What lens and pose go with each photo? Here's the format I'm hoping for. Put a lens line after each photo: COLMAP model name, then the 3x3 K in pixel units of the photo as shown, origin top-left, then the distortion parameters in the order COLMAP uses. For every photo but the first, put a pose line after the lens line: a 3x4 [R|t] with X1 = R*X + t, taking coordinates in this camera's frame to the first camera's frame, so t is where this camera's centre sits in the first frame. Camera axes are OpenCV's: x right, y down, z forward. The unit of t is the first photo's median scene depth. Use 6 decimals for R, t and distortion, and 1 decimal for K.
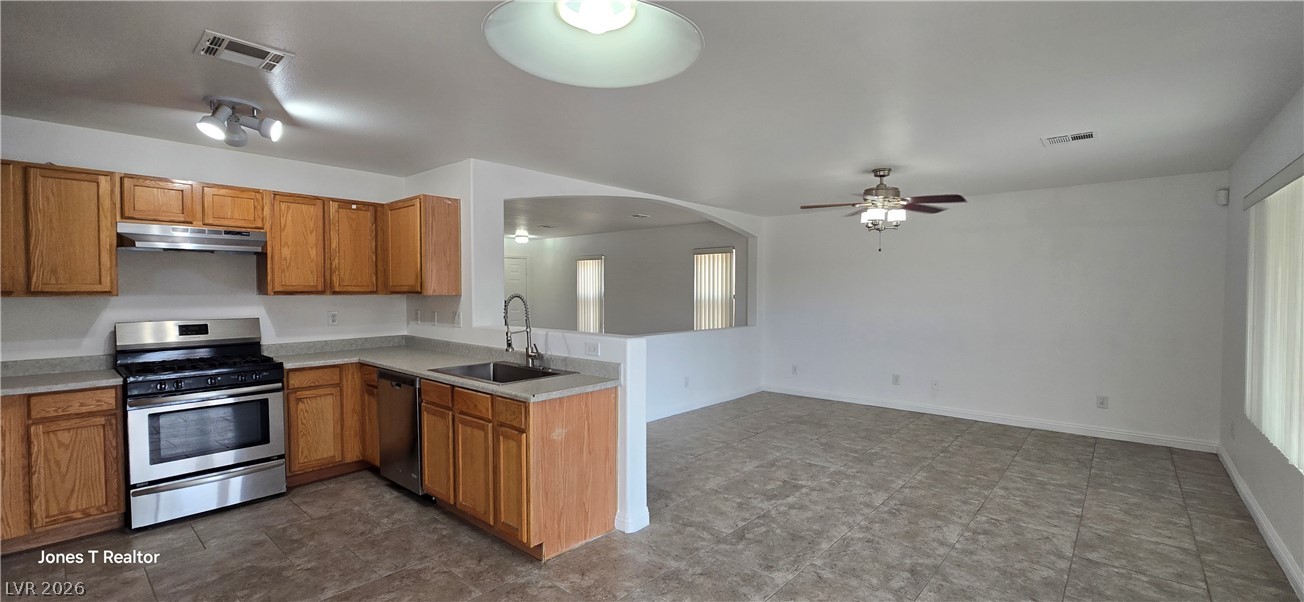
lens RADIAL K [[533.9, 0, 658.7], [0, 533.9, 303.1], [0, 0, 1]] dist [-0.000629, 0.000261]
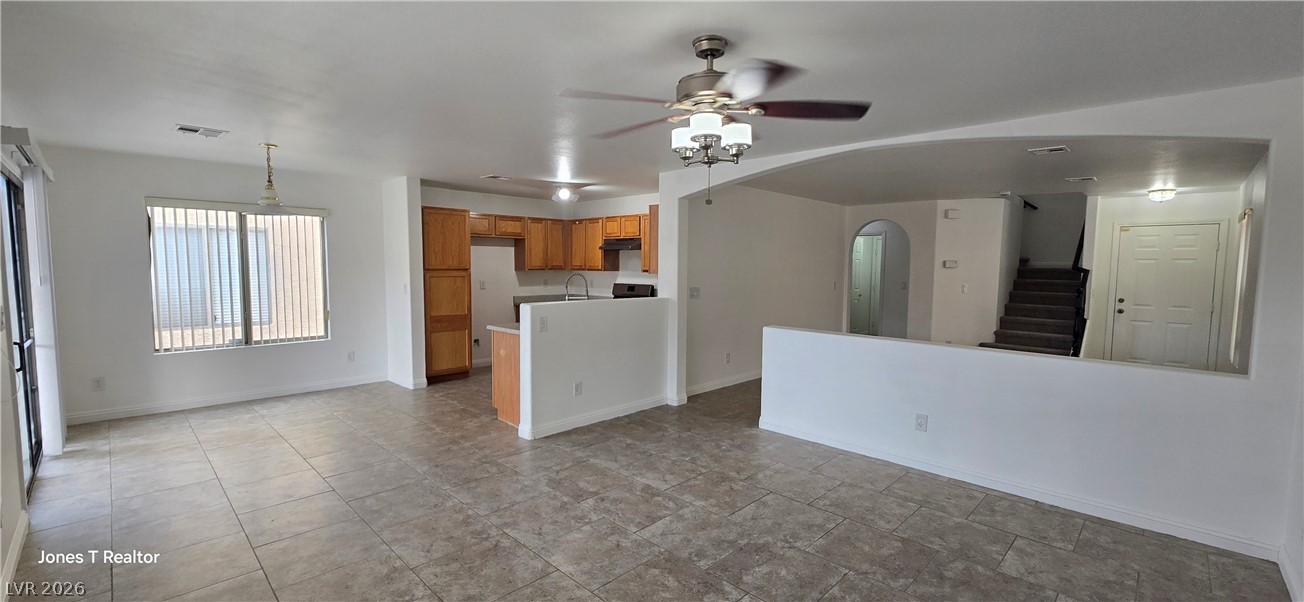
lens RADIAL K [[533.9, 0, 652.7], [0, 533.9, 300.2], [0, 0, 1]] dist [-0.000629, 0.000261]
pose [[-0.051779, 0.065206, -0.996528, 1.204119], [-0.037136, 0.997050, 0.067170, -0.046373], [0.997968, 0.040485, -0.049204, 1.252999]]
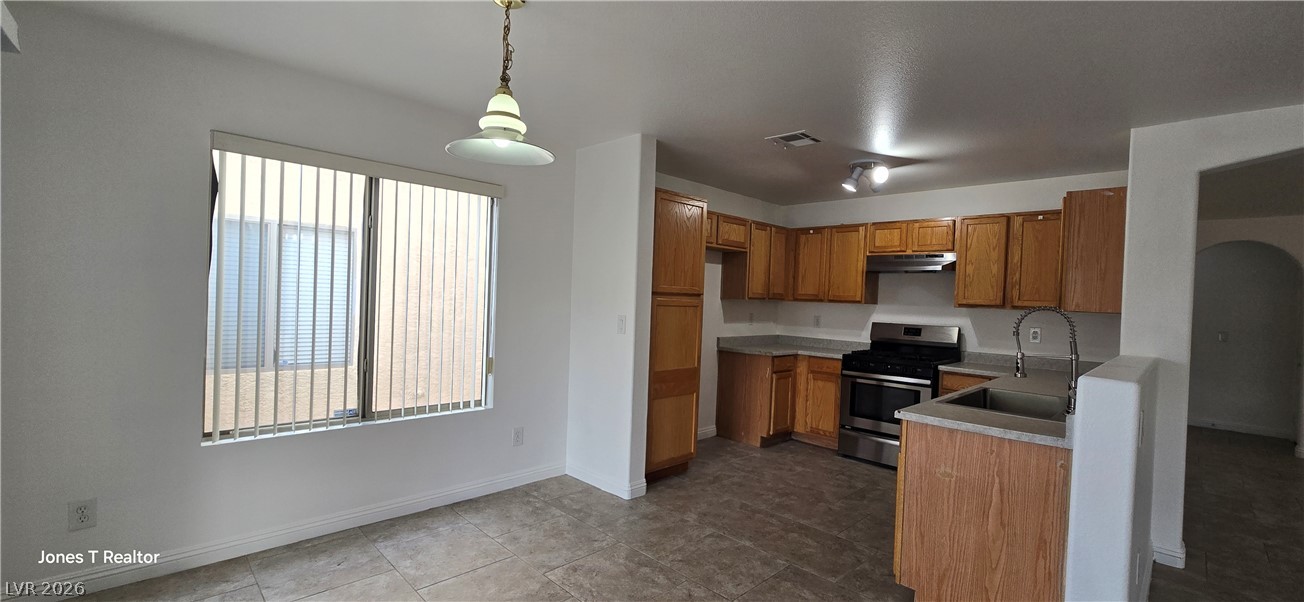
lens RADIAL K [[533.9, 0, 657.6], [0, 533.9, 300.1], [0, 0, 1]] dist [-0.000629, 0.000261]
pose [[-0.069357, 0.000818, -0.997592, 0.515212], [-0.068154, 0.997659, 0.005556, 0.008167], [0.995261, 0.068375, -0.069139, 0.484987]]
